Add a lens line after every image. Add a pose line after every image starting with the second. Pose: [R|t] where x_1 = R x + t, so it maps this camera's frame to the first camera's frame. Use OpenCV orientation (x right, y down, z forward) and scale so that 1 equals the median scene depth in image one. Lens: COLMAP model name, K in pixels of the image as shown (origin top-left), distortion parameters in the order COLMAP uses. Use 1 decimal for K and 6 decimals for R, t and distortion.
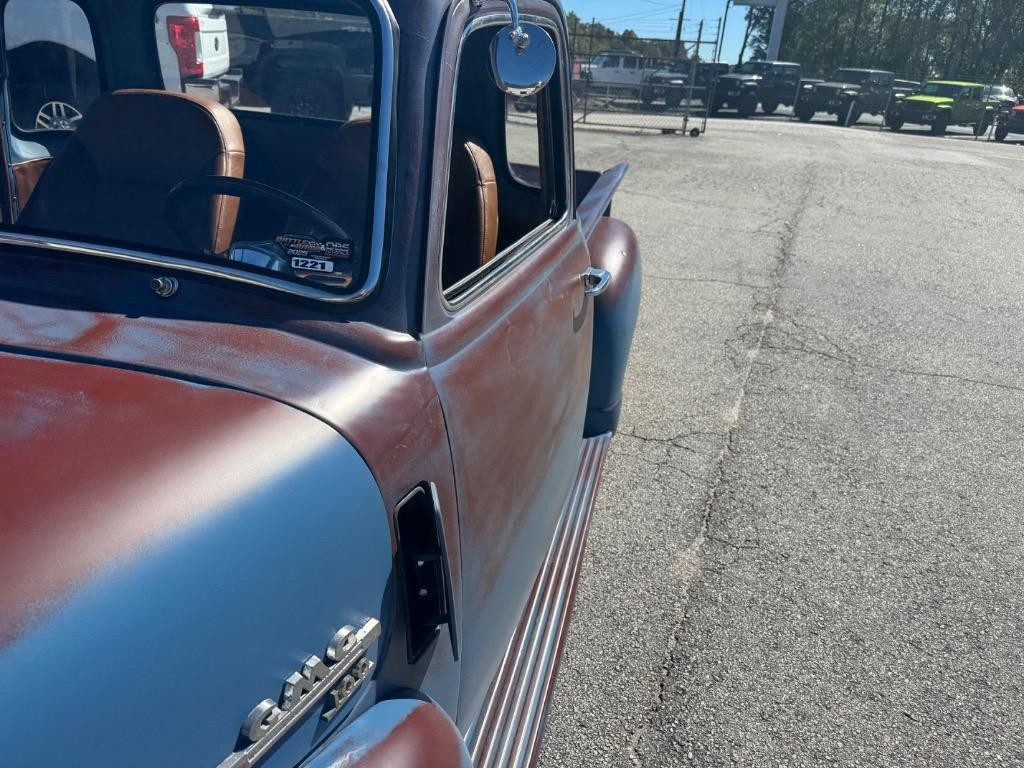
lens RADIAL K [[728.9, 0, 501.9], [0, 728.9, 387.4], [0, 0, 1]] dist [0.076313, -0.087513]
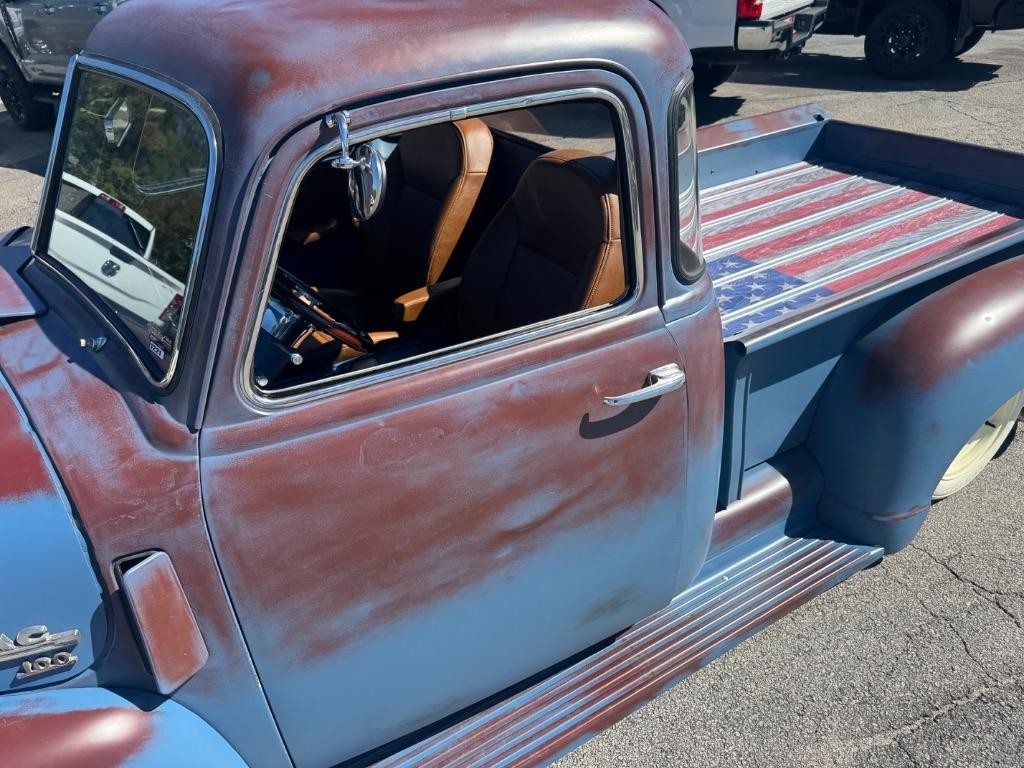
lens RADIAL K [[736.5, 0, 499.1], [0, 736.5, 380.4], [0, 0, 1]] dist [0.062859, -0.074442]
pose [[0.689793, 0.276749, -0.669026, 0.571049], [-0.212185, 0.960760, 0.178655, -0.264456], [0.692216, 0.018723, 0.721447, 0.274419]]
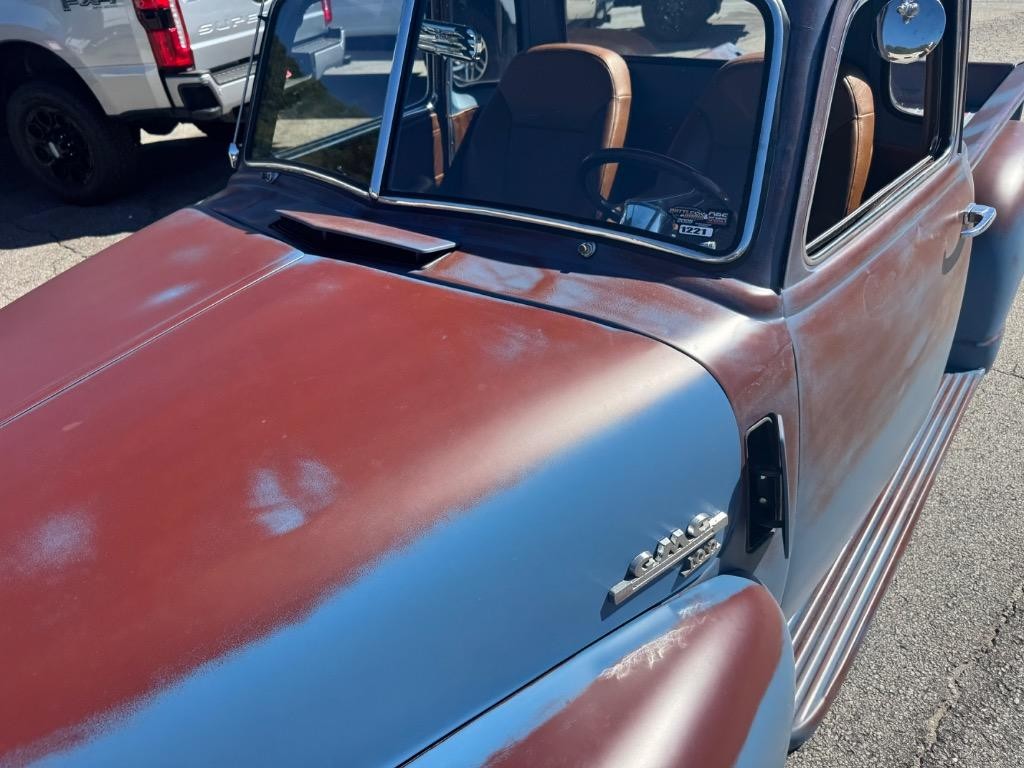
lens RADIAL K [[730.7, 0, 511.0], [0, 730.7, 380.9], [0, 0, 1]] dist [0.048208, -0.082606]
pose [[0.901380, 0.105245, -0.420044, 0.004997], [-0.050419, 0.988926, 0.139586, -0.039474], [0.430083, -0.104642, 0.896704, -0.150247]]
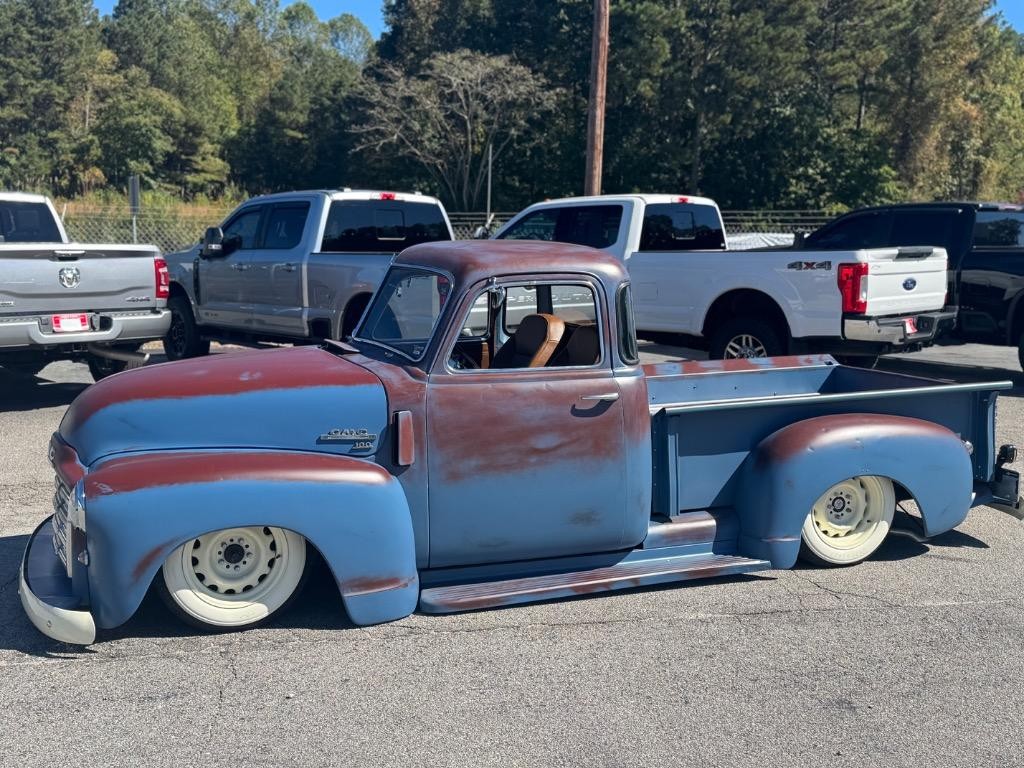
lens RADIAL K [[1069.7, 0, 494.7], [0, 1069.7, 383.6], [0, 0, 1]] dist [0.244944, -0.421328]
pose [[0.557342, 0.045269, -0.829048, 2.980247], [-0.321506, 0.932381, -0.165227, 0.617441], [0.765509, 0.358632, 0.534209, -1.147514]]
